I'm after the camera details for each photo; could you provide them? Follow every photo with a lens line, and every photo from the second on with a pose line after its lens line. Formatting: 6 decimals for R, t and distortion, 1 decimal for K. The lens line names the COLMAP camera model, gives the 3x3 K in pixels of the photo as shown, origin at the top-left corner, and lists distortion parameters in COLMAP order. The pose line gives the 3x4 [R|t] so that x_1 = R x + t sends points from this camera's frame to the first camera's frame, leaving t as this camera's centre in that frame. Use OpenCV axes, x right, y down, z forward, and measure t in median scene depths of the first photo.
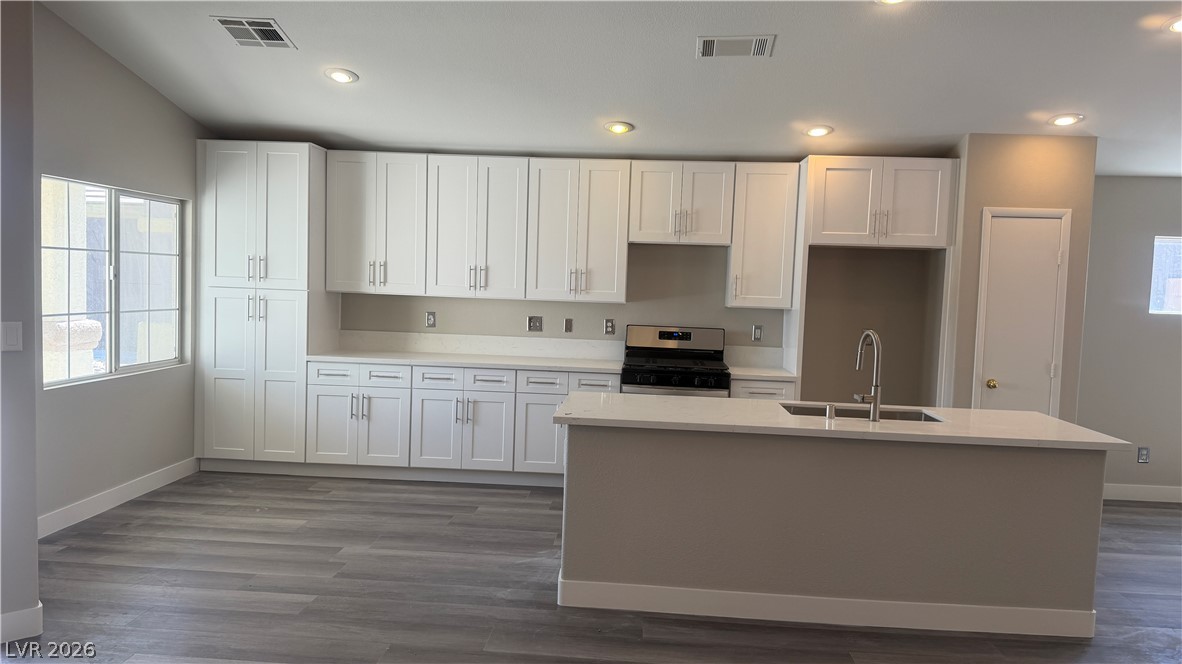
lens RADIAL K [[832.0, 0, 591.0], [0, 832.0, 332.0], [0, 0, 1]] dist [0.075885, -0.114714]
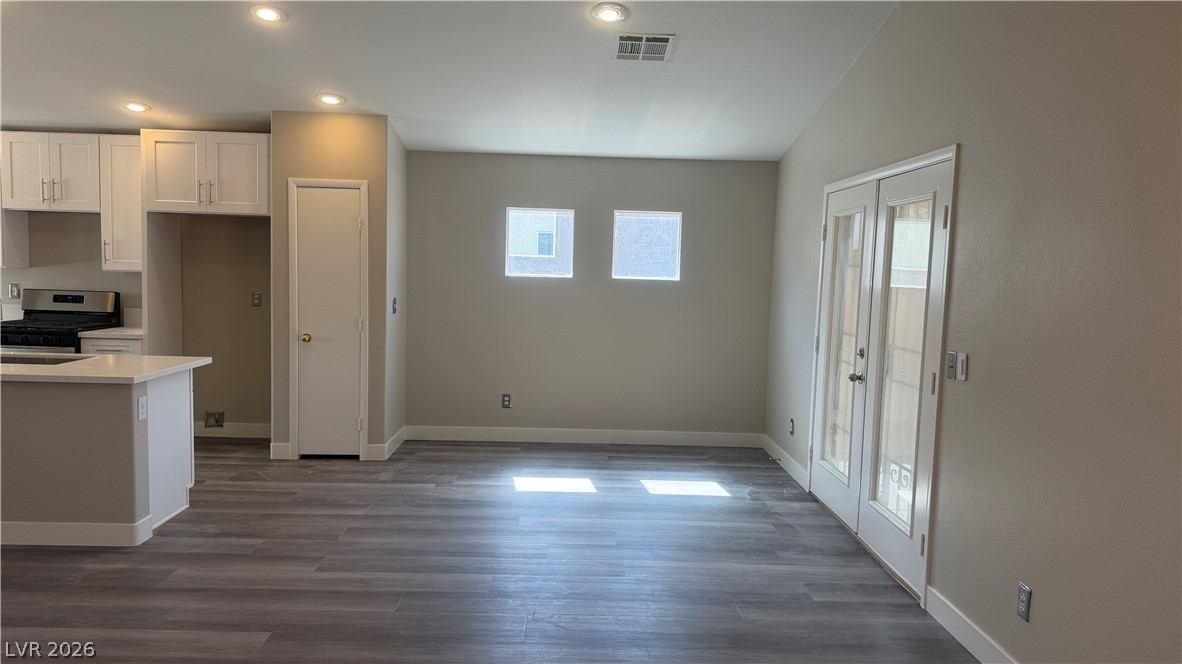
lens RADIAL K [[832.0, 0, 591.0], [0, 832.0, 332.0], [0, 0, 1]] dist [0.075885, -0.114714]
pose [[0.996072, -0.011644, 0.087775, 0.707381], [0.009630, 0.999681, 0.023343, 0.029641], [-0.088019, -0.022406, 0.995867, -0.128427]]
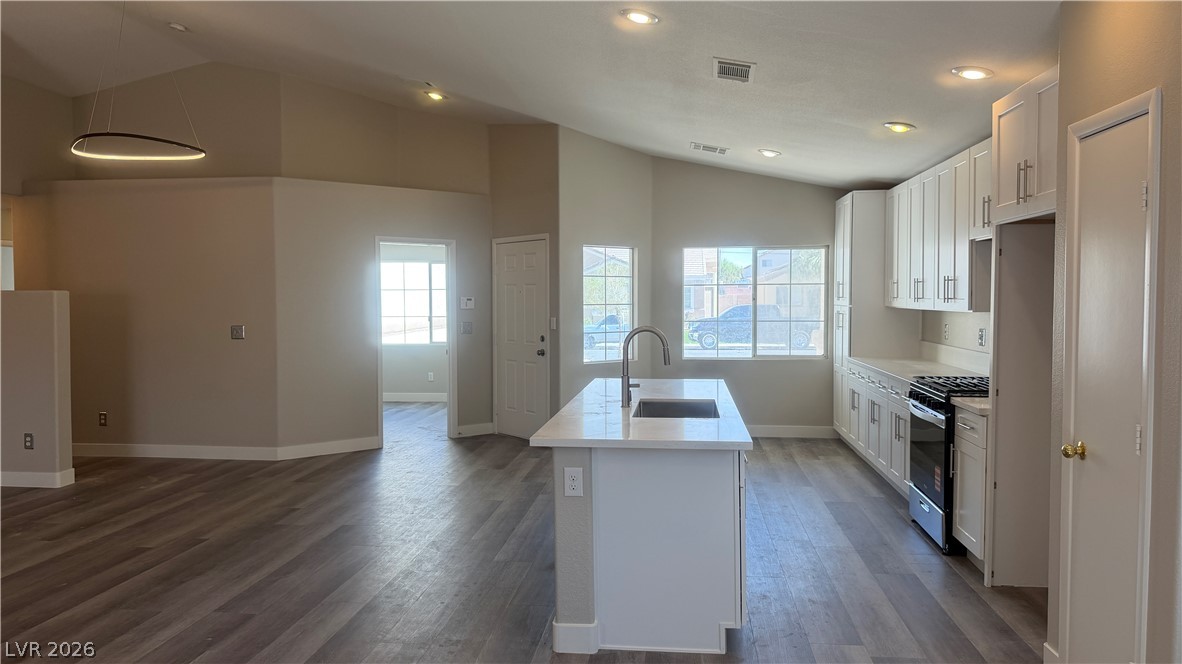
lens RADIAL K [[832.0, 0, 591.0], [0, 832.0, 332.0], [0, 0, 1]] dist [0.075885, -0.114714]
pose [[-0.044684, 0.006707, -0.998979, 0.955719], [-0.057905, 0.998279, 0.009292, 0.000537], [0.997322, 0.058261, -0.044219, 0.667181]]
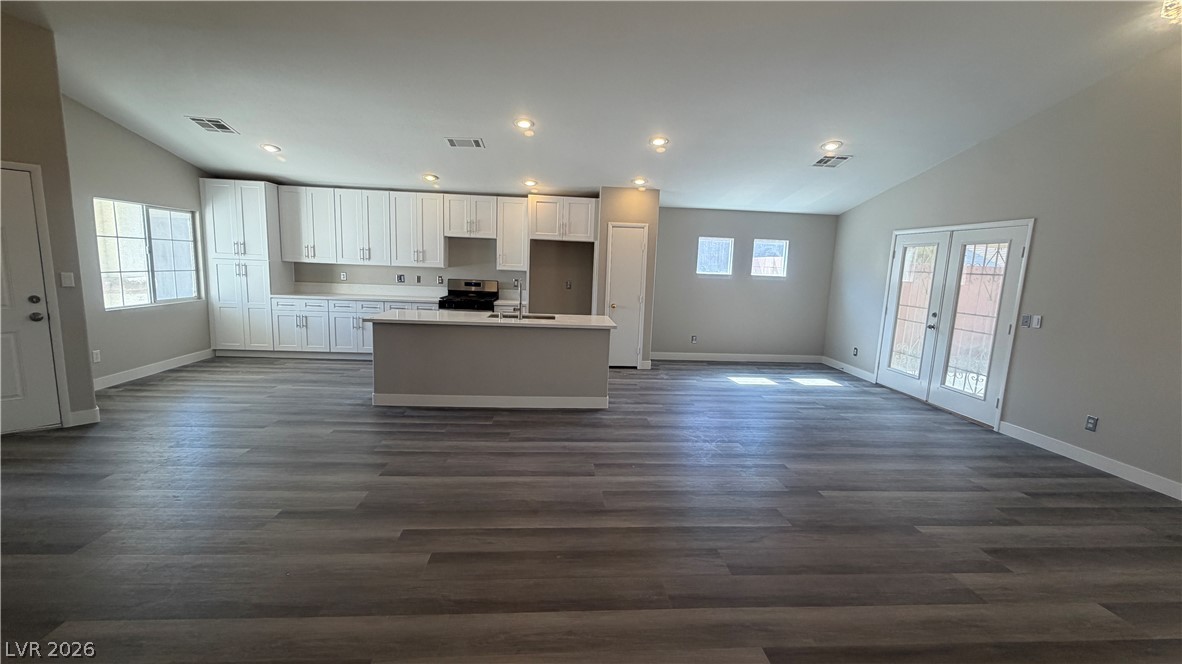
lens RADIAL K [[486.5, 0, 591.0], [0, 486.5, 332.0], [0, 0, 1]] dist [0.000664, 0.000254]
pose [[0.989712, -0.016027, 0.142172, 0.226715], [0.003545, 0.996148, 0.087618, 0.017734], [-0.143029, -0.086213, 0.985956, -0.207021]]
